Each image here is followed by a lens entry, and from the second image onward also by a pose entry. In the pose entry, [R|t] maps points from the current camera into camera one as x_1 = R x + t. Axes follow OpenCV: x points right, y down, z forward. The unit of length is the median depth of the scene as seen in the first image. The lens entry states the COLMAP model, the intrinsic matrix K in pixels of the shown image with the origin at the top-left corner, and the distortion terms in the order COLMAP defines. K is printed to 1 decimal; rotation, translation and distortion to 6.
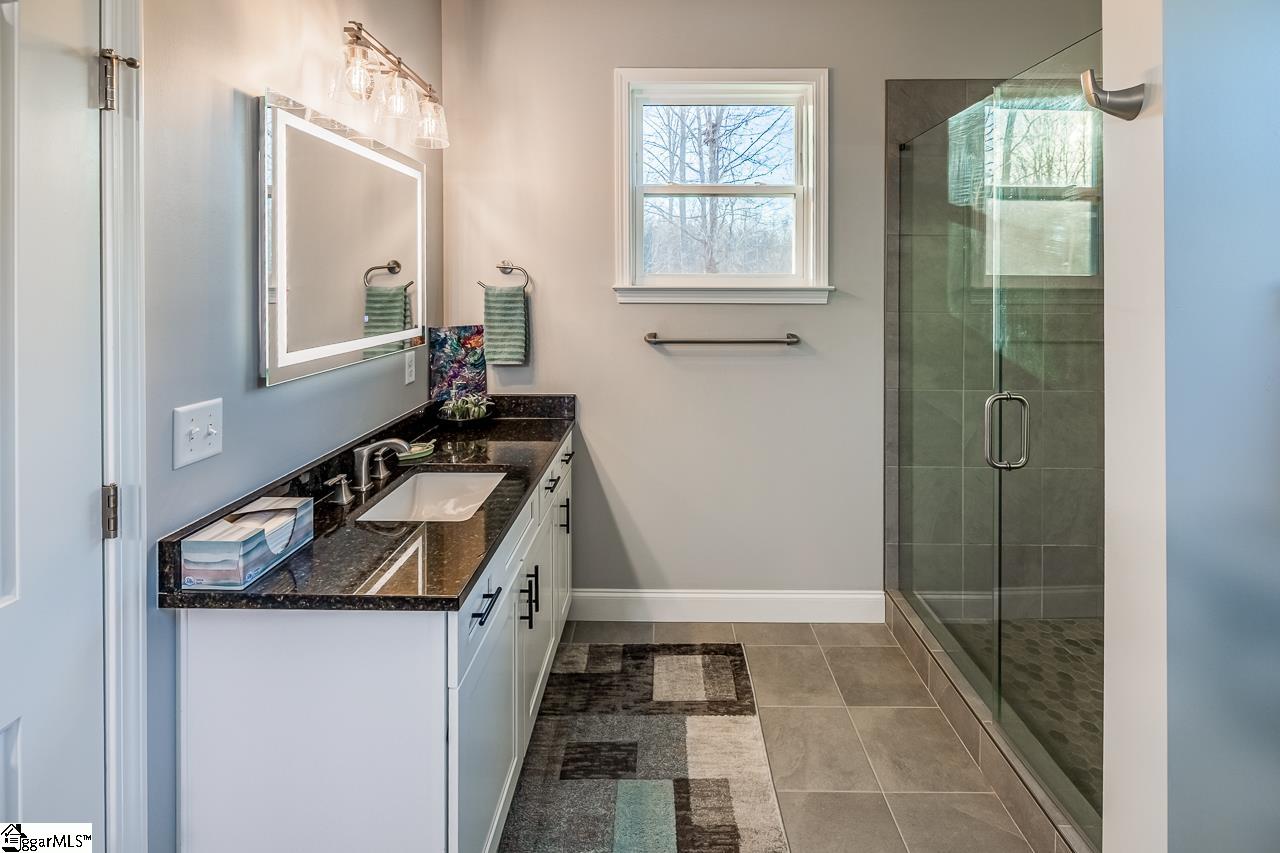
lens RADIAL K [[546.4, 0, 665.6], [0, 546.4, 287.9], [0, 0, 1]] dist [-0.002647, -0.001326]
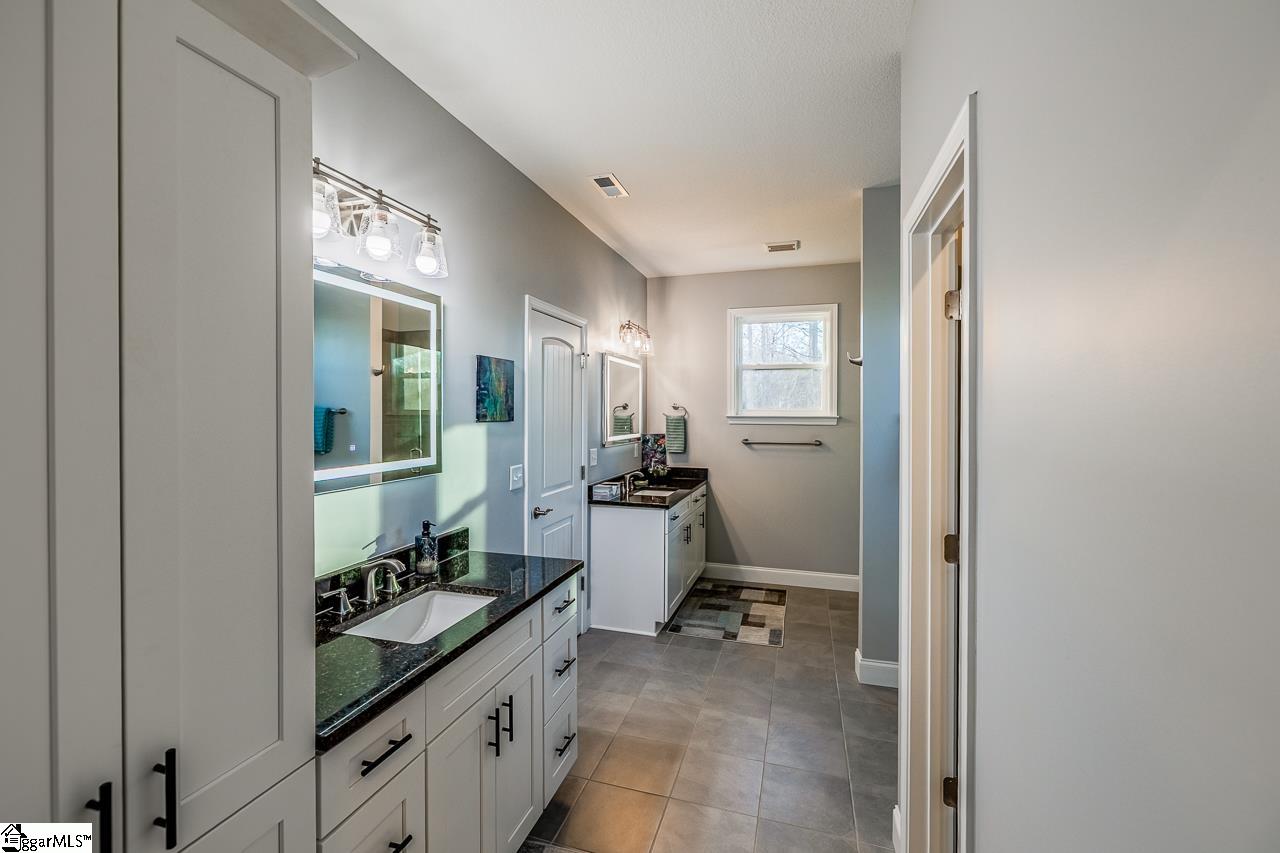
lens RADIAL K [[546.4, 0, 643.3], [0, 546.4, 423.5], [0, 0, 1]] dist [-0.002647, -0.001326]
pose [[0.953510, 0.007111, -0.301278, 0.232091], [-0.005564, 0.999967, 0.005992, 0.016398], [0.301310, -0.004037, 0.953518, -1.084839]]
